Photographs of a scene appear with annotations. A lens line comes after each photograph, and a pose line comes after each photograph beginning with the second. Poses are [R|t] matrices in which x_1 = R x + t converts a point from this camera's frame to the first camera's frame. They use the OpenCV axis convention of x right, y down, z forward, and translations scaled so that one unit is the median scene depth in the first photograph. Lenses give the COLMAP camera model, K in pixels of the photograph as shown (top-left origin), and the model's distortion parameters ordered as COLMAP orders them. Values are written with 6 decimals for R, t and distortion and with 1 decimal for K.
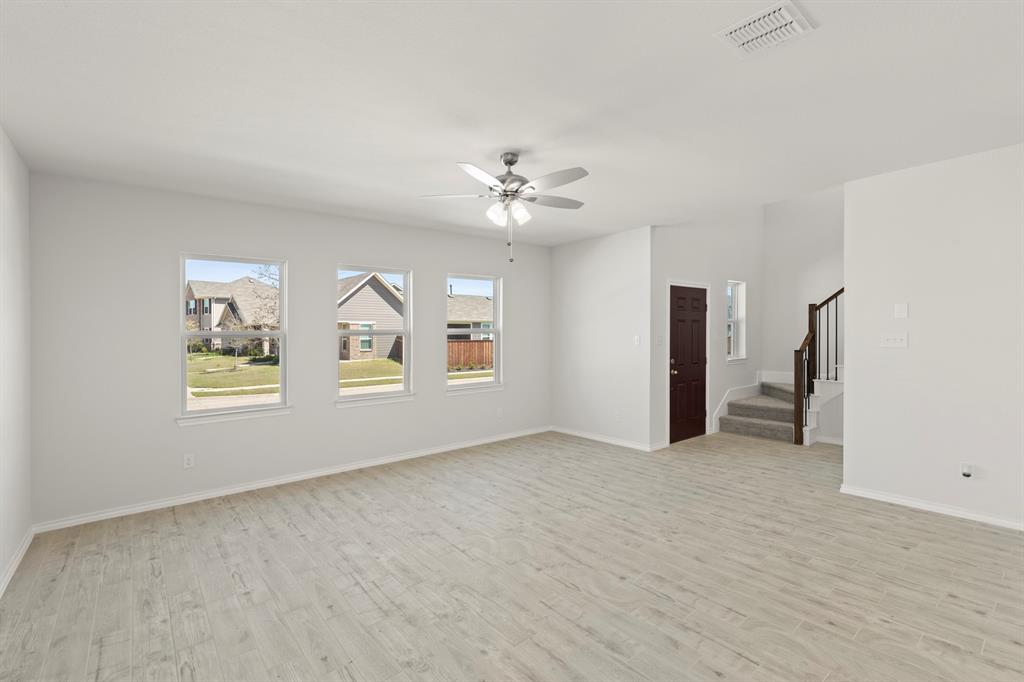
lens RADIAL K [[476.3, 0, 528.5], [0, 476.3, 339.6], [0, 0, 1]] dist [0.007184, -0.001168]
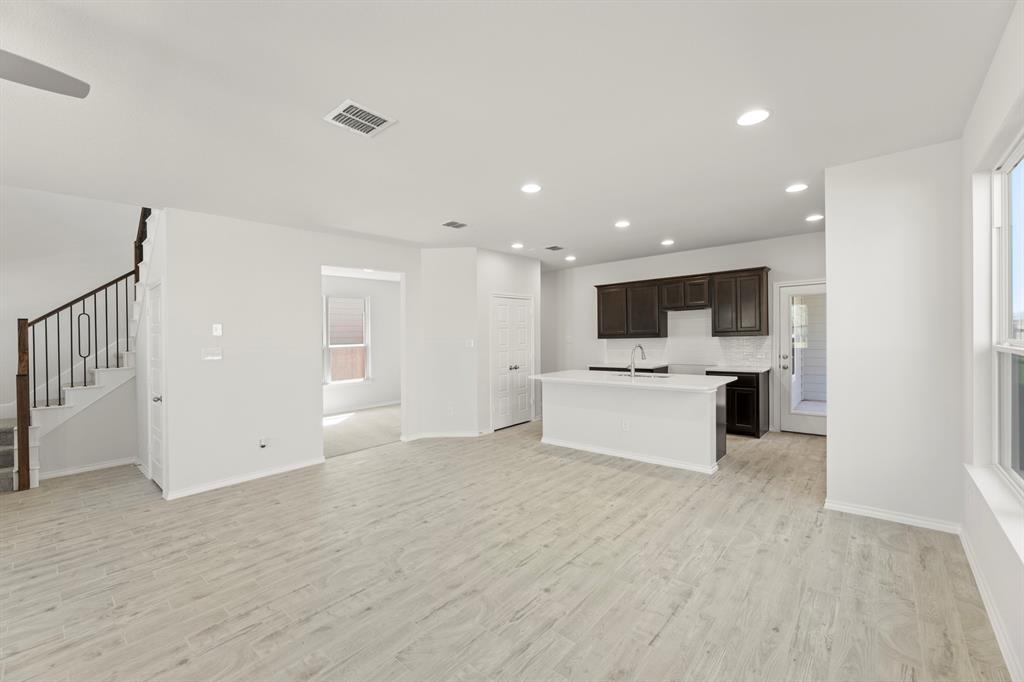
lens RADIAL K [[420.7, 0, 512.0], [0, 420.7, 340.4], [0, 0, 1]] dist [0.003763, -0.000631]
pose [[-0.152626, 0.011465, 0.988217, -0.353569], [0.040153, 0.999179, -0.005391, 0.001980], [-0.987468, 0.038857, -0.152962, 0.346880]]
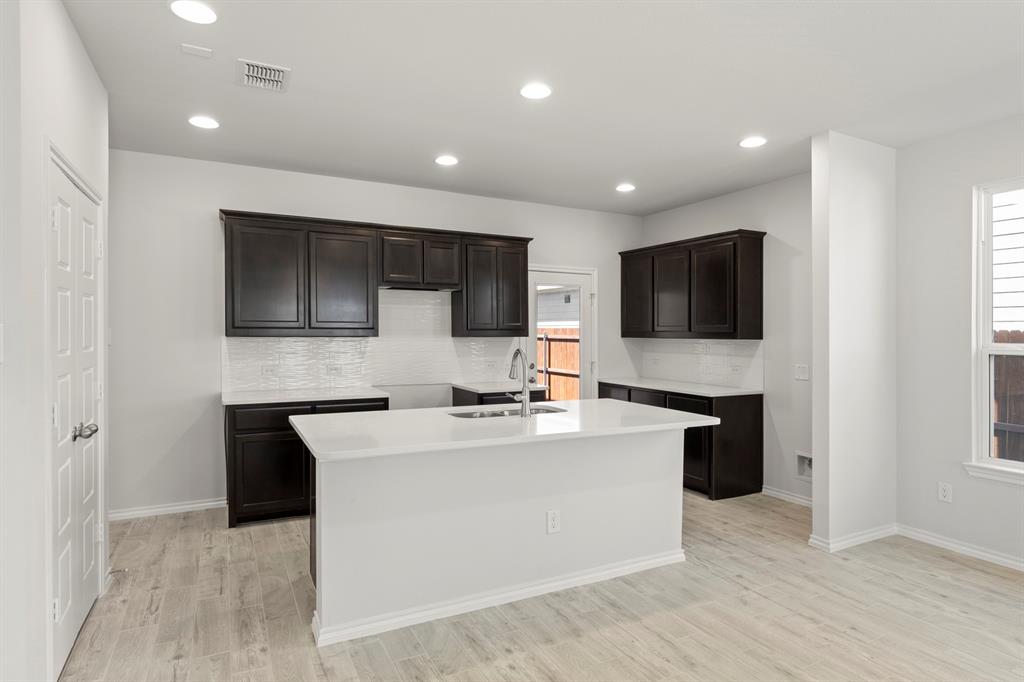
lens RADIAL K [[558.8, 0, 505.4], [0, 558.8, 340.1], [0, 0, 1]] dist [0.000928, -0.001891]
pose [[-0.974926, 0.007067, 0.222415, 0.595424], [0.012217, 0.999688, 0.021789, -0.008677], [-0.222192, 0.023960, -0.974708, 0.573800]]
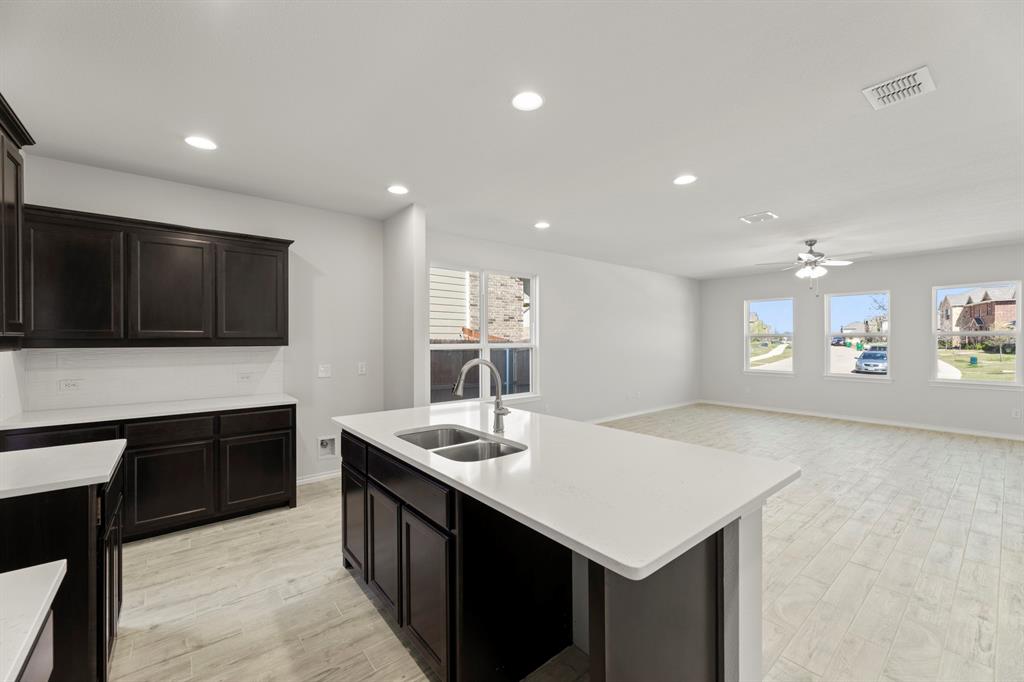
lens RADIAL K [[401.7, 0, 509.7], [0, 401.7, 340.7], [0, 0, 1]] dist [0.007234, -0.000162]
pose [[-0.021931, 0.014970, -0.999647, 1.196975], [-0.008046, 0.999853, 0.015150, -0.007296], [0.999727, 0.008376, -0.021807, -0.116768]]
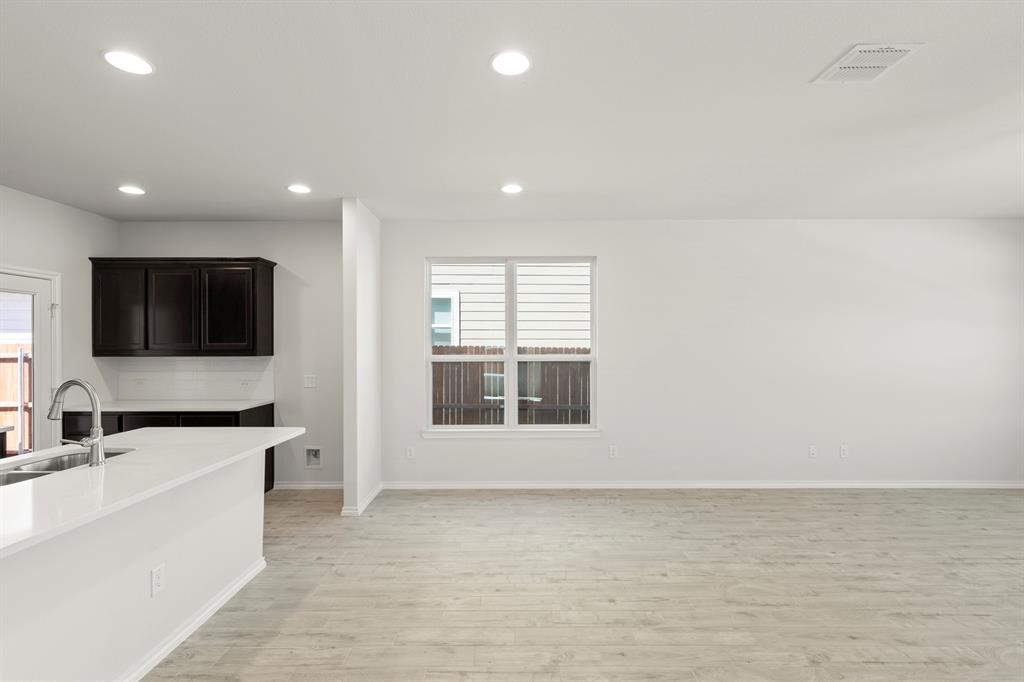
lens RADIAL K [[476.3, 0, 508.3], [0, 476.3, 355.2], [0, 0, 1]] dist [0.007184, -0.001168]
pose [[-0.640906, 0.031817, -0.766960, 0.831638], [0.001600, 0.999194, 0.040114, -0.024143], [0.767618, 0.024482, -0.640440, 0.492191]]
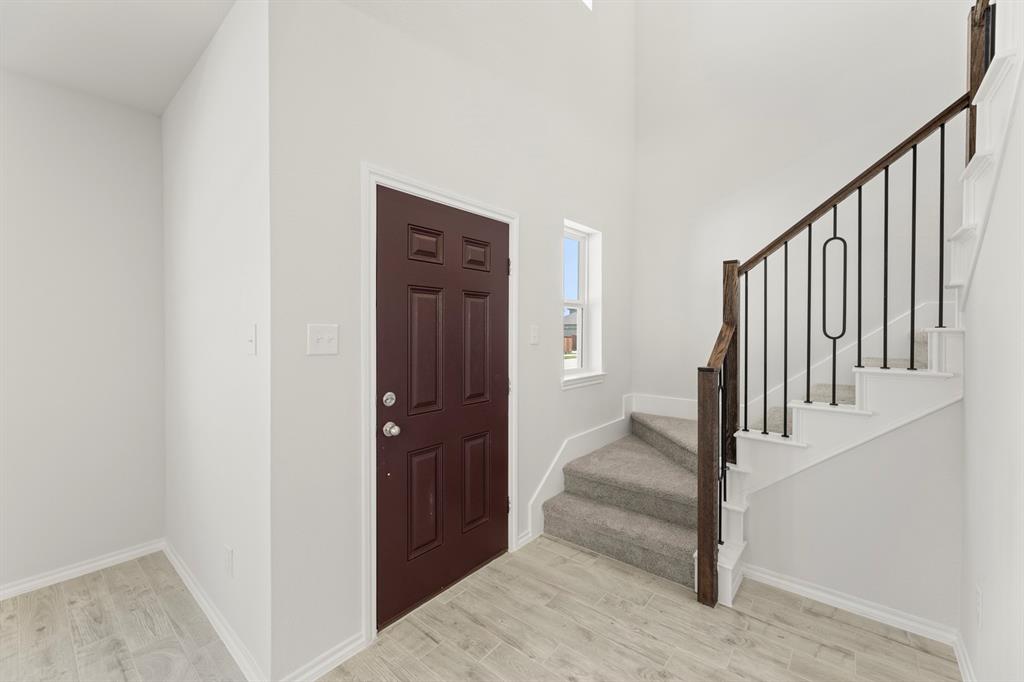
lens RADIAL K [[401.7, 0, 522.3], [0, 401.7, 324.5], [0, 0, 1]] dist [0.007234, -0.000162]
pose [[0.985962, 0.014618, 0.166328, 0.444332], [-0.010231, 0.999578, -0.027202, -0.004370], [-0.166655, 0.025119, 0.985695, 0.865684]]
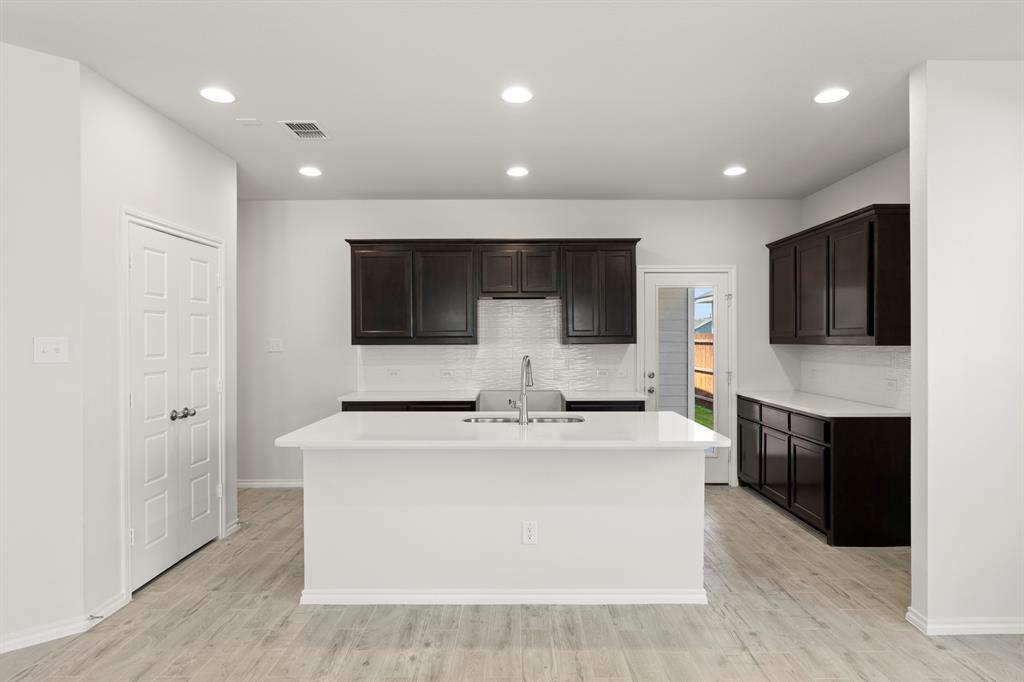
lens RADIAL K [[558.8, 0, 511.5], [0, 558.8, 350.9], [0, 0, 1]] dist [0.000928, -0.001891]
pose [[-0.768447, 0.005424, 0.639890, 0.276705], [0.023190, 0.999543, 0.019377, -0.002109], [-0.639493, 0.029729, -0.768222, 0.419506]]
